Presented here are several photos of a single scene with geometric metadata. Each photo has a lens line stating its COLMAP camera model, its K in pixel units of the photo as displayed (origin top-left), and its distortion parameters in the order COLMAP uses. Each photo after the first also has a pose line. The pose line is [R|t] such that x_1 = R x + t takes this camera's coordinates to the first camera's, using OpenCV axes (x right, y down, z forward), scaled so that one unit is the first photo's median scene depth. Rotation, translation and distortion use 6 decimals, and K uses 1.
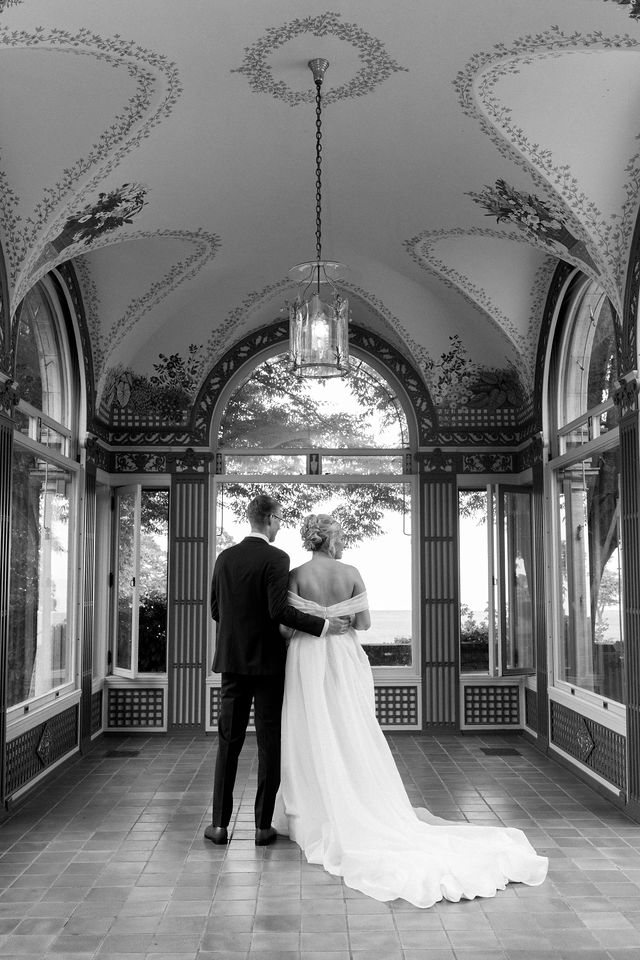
lens RADIAL K [[968.2, 0, 320.0], [0, 968.2, 480.0], [0, 0, 1]] dist [-0.004232, 0.000215]
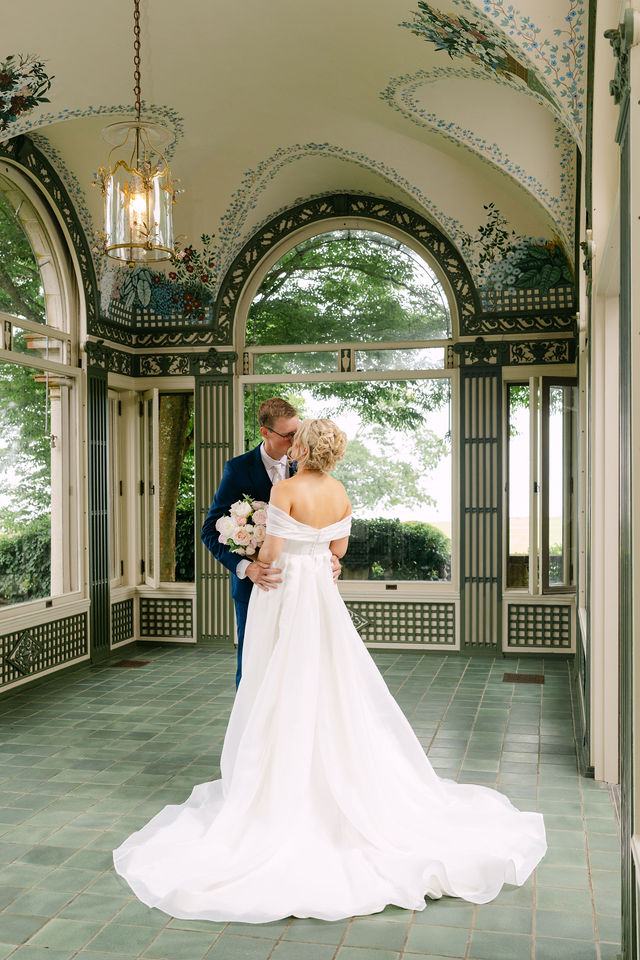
lens RADIAL K [[997.8, 0, 320.5], [0, 997.8, 498.2], [0, 0, 1]] dist [-0.002440, 0.019572]
pose [[0.970104, -0.000955, -0.242687, 0.204943], [0.029270, 0.993153, 0.113095, 0.005603], [0.240918, -0.116818, 0.963490, 0.078260]]
